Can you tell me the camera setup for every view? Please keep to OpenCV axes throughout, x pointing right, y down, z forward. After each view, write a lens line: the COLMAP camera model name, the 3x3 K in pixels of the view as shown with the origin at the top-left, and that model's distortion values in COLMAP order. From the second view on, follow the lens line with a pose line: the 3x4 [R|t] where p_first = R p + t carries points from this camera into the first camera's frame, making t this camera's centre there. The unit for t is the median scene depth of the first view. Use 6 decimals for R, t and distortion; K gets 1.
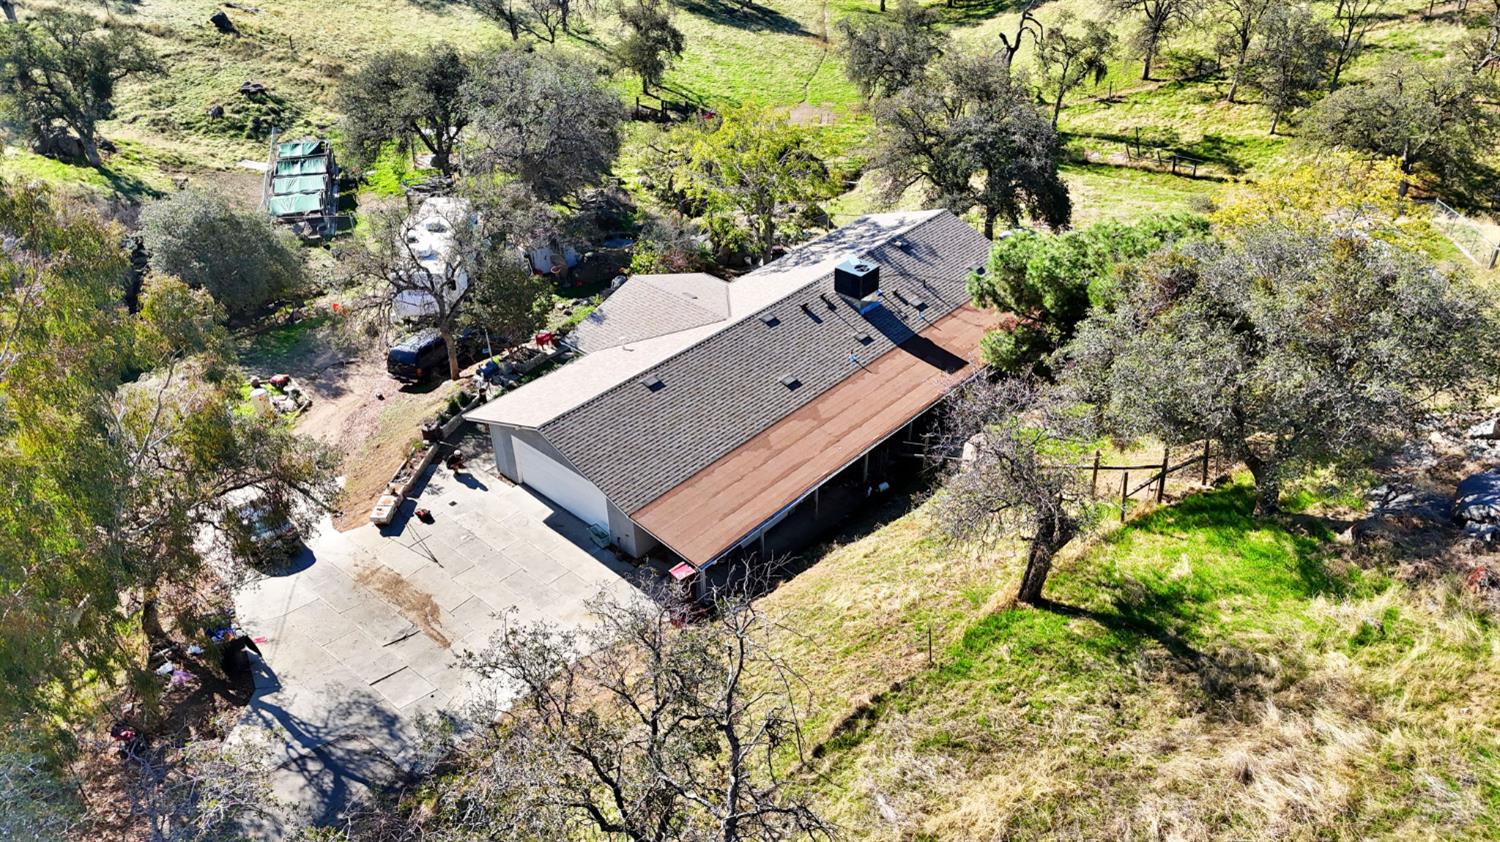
lens RADIAL K [[1106.6, 0, 751.6], [0, 1106.6, 421.3], [0, 0, 1]] dist [0.080598, -0.068514]
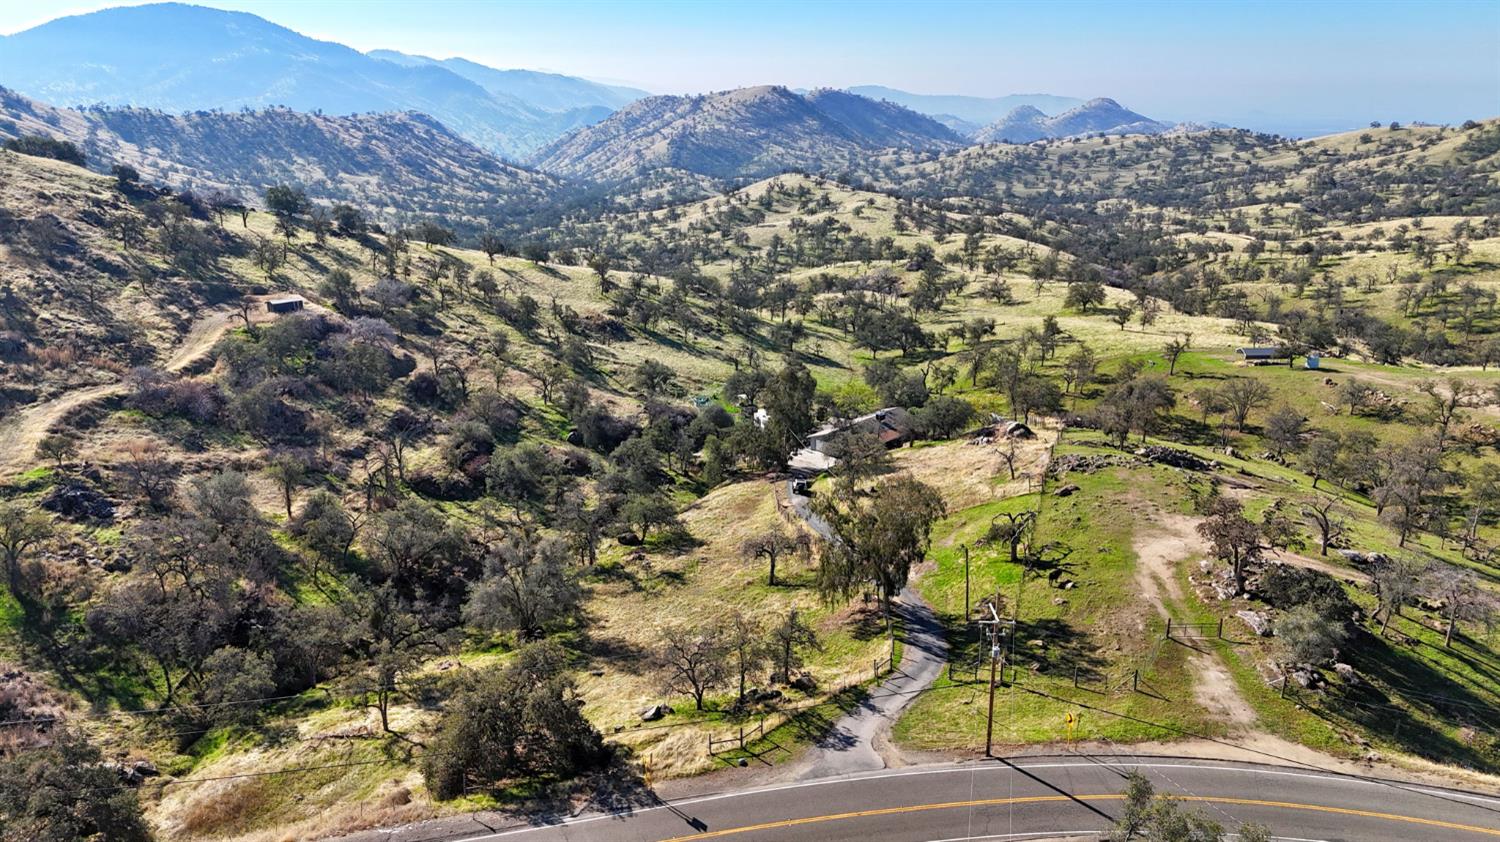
lens RADIAL K [[1106.6, 0, 751.6], [0, 1106.6, 421.3], [0, 0, 1]] dist [0.080598, -0.068514]
pose [[0.999756, 0.013953, 0.017103, -0.294980], [-0.008601, 0.959876, -0.280294, 0.674786], [-0.020328, 0.280078, 0.959762, -1.946034]]
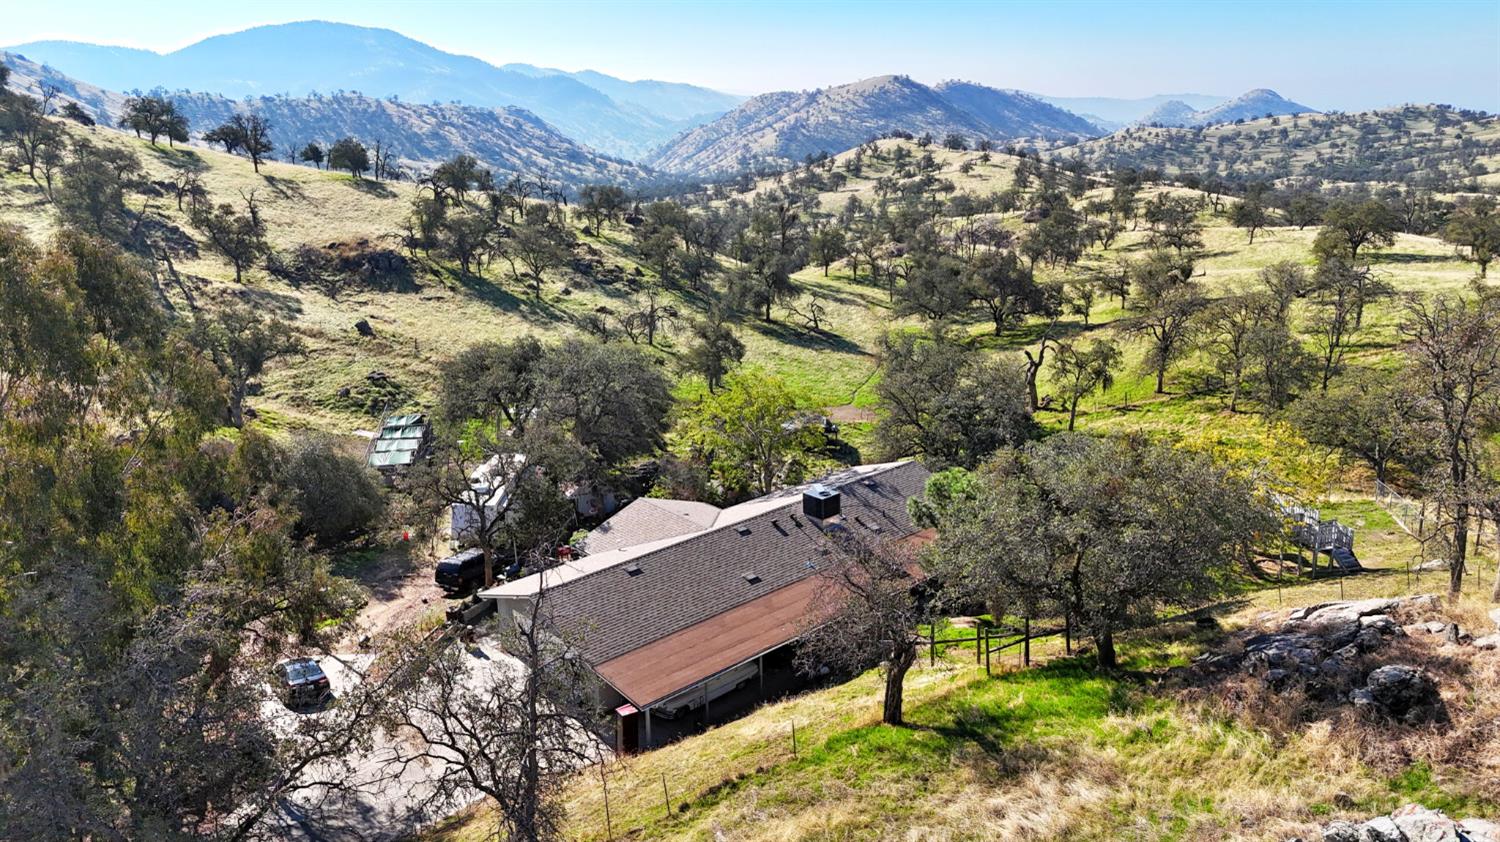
lens RADIAL K [[1106.6, 0, 751.6], [0, 1106.6, 421.3], [0, 0, 1]] dist [0.080598, -0.068514]
pose [[0.994881, 0.027731, -0.097169, 0.074467], [-0.054635, 0.956552, -0.286398, 0.072884], [0.085005, 0.290241, 0.953171, -0.090284]]
